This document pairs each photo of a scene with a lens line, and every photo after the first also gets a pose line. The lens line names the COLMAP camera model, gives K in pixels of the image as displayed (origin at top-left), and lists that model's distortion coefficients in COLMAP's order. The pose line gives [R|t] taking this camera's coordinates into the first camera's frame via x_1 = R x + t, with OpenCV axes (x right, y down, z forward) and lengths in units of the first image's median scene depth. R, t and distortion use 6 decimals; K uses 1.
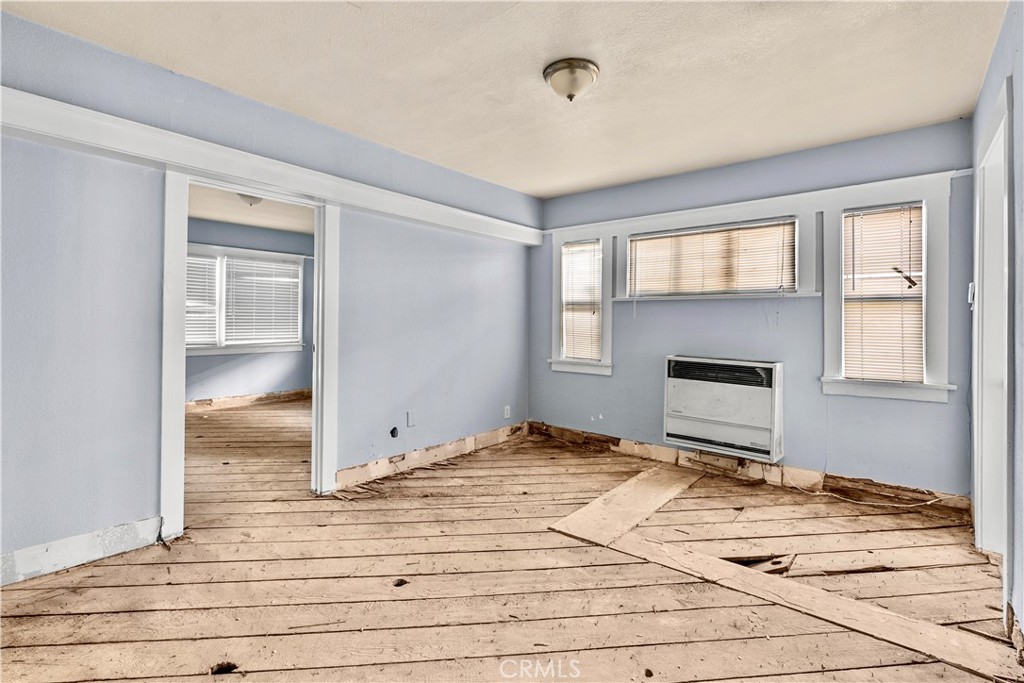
lens RADIAL K [[476.1, 0, 511.1], [0, 476.1, 317.1], [0, 0, 1]] dist [-0.001039, -0.000007]
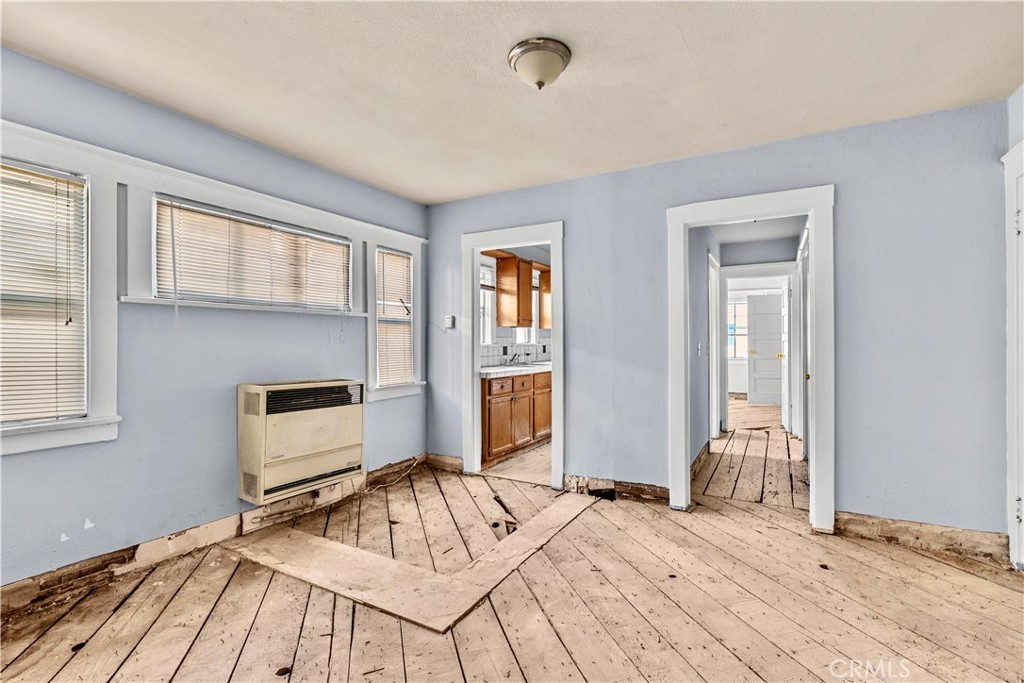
lens RADIAL K [[476.8, 0, 510.7], [0, 476.8, 345.1], [0, 0, 1]] dist [-0.003399, -0.000426]
pose [[-0.176459, -0.013047, 0.984221, -0.509331], [-0.010606, 0.999879, 0.011353, 0.006400], [-0.984251, -0.008435, -0.176576, 0.834286]]
